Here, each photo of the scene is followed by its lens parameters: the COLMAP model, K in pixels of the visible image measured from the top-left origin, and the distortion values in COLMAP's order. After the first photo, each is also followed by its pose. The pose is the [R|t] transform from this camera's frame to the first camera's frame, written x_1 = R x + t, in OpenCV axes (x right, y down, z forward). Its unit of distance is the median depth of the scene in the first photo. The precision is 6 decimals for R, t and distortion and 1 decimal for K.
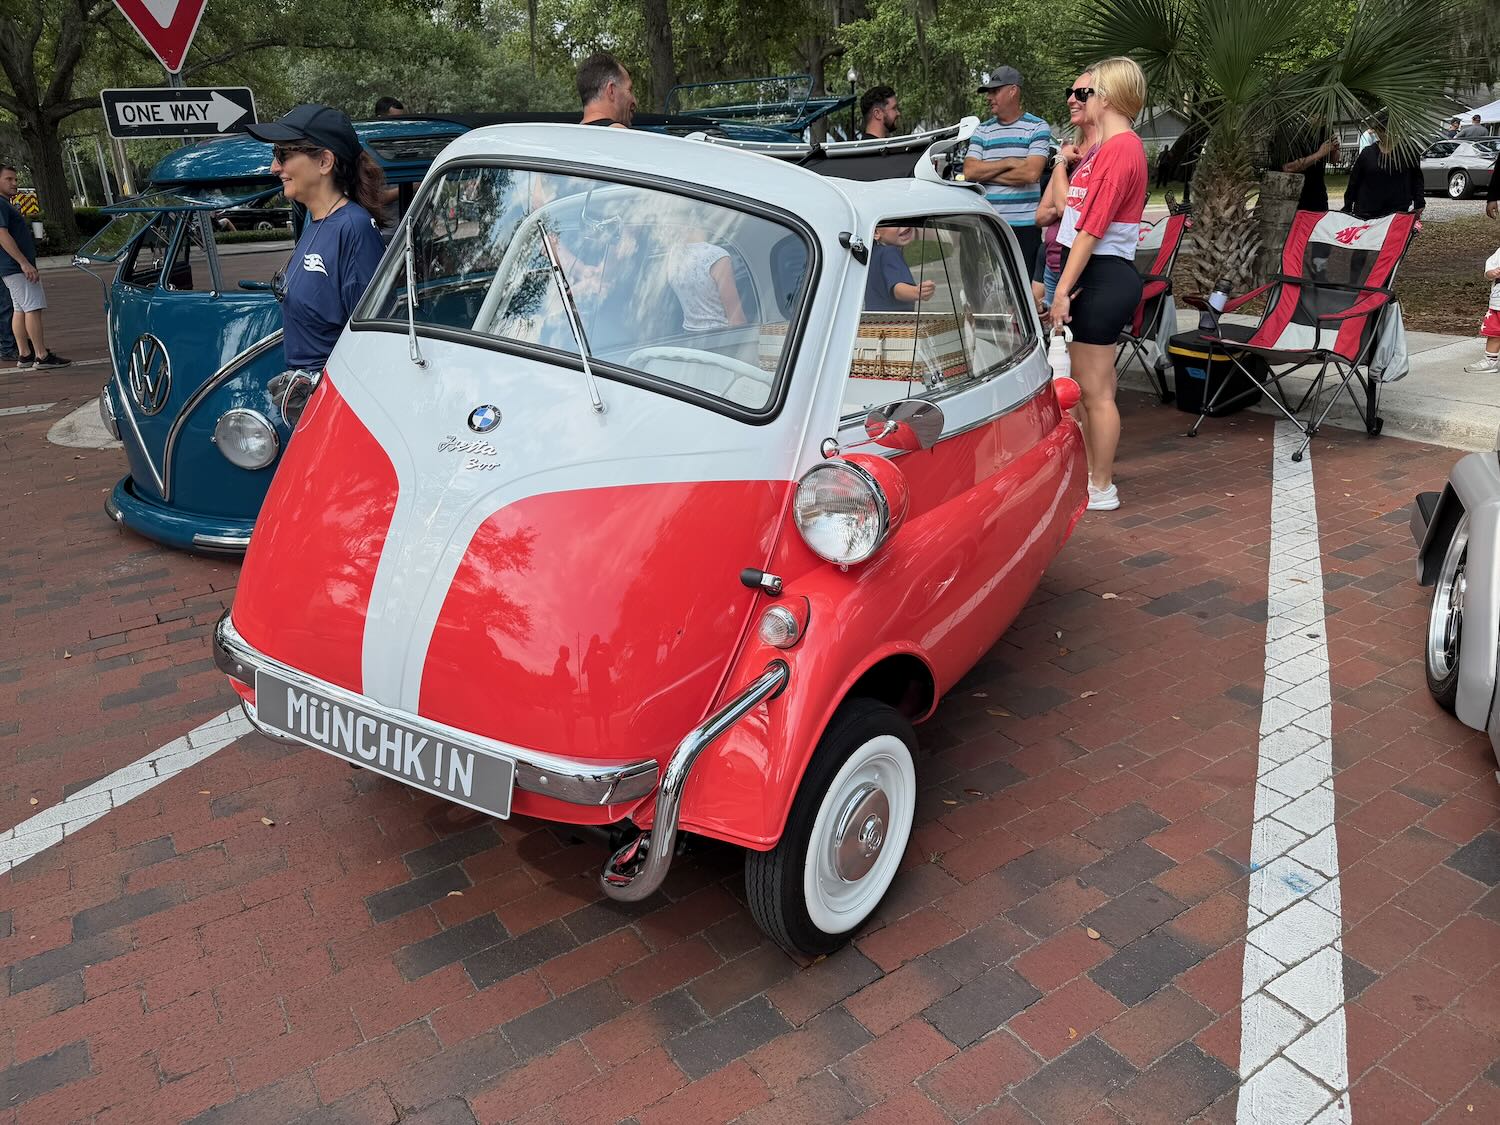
lens RADIAL K [[1051.3, 0, 750.0], [0, 1051.3, 562.5], [0, 0, 1]] dist [-0.030125, -0.002088]
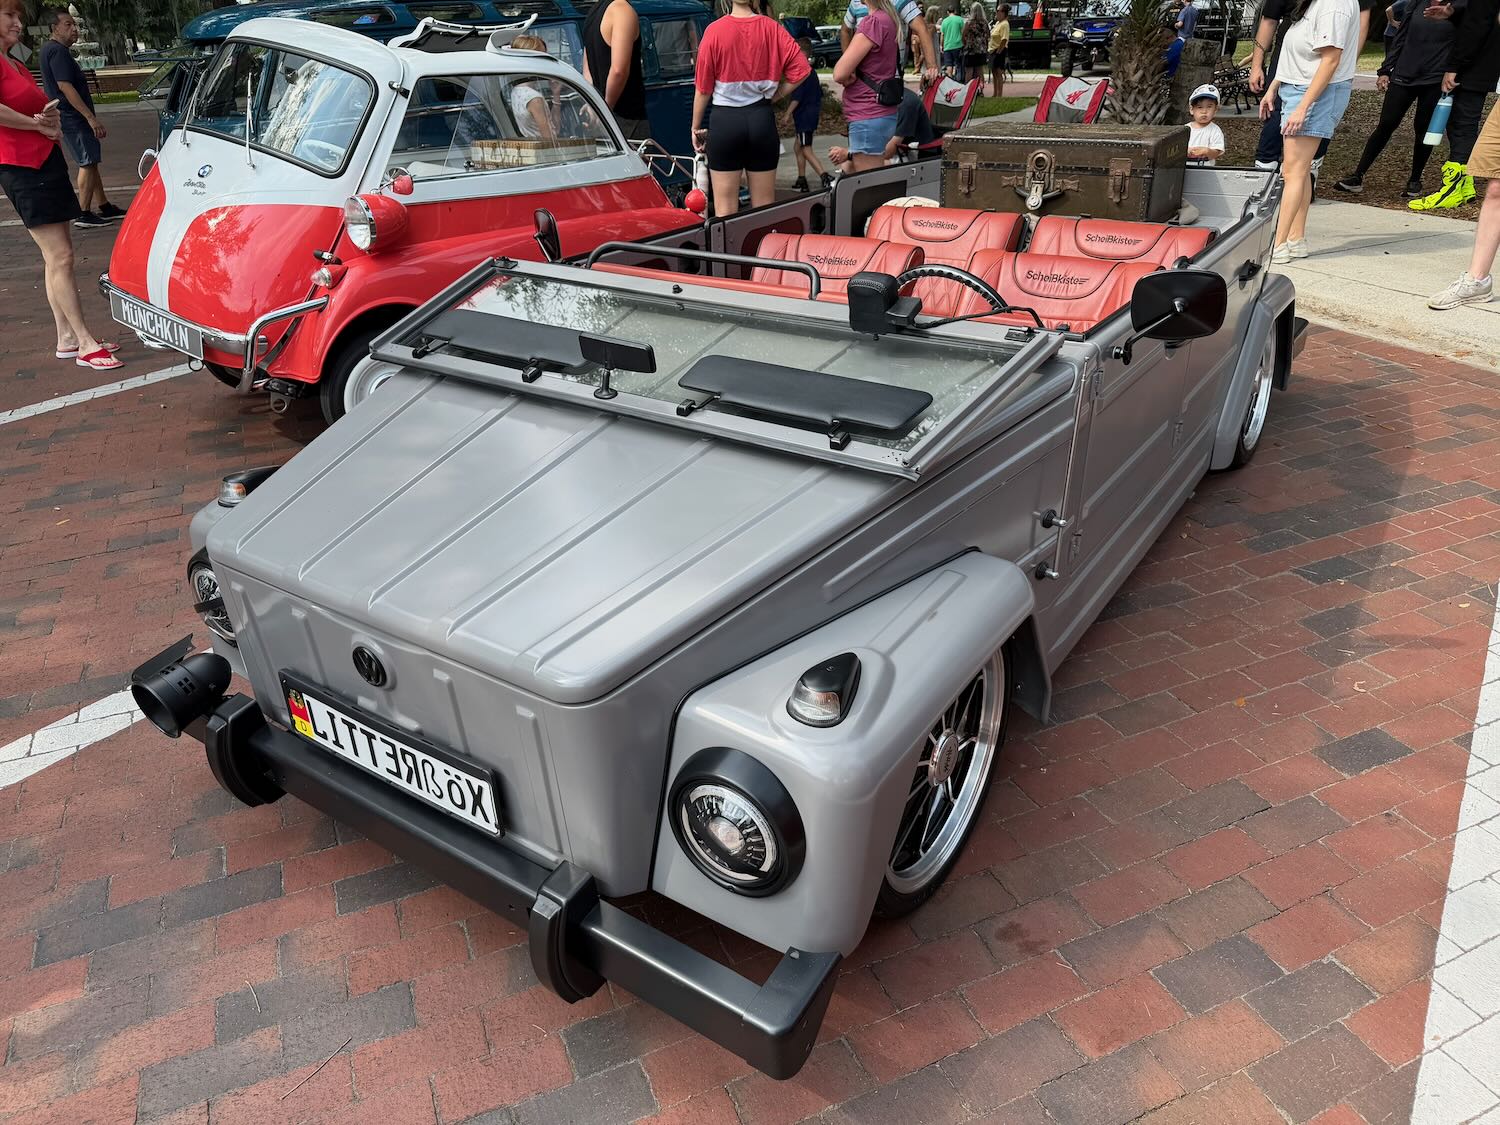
lens RADIAL K [[1051.3, 0, 750.0], [0, 1051.3, 562.5], [0, 0, 1]] dist [-0.030125, -0.002088]
pose [[0.983741, 0.094737, -0.152575, 1.087652], [-0.075437, 0.988944, 0.127664, 0.260316], [0.162983, -0.114078, 0.980012, -0.844419]]
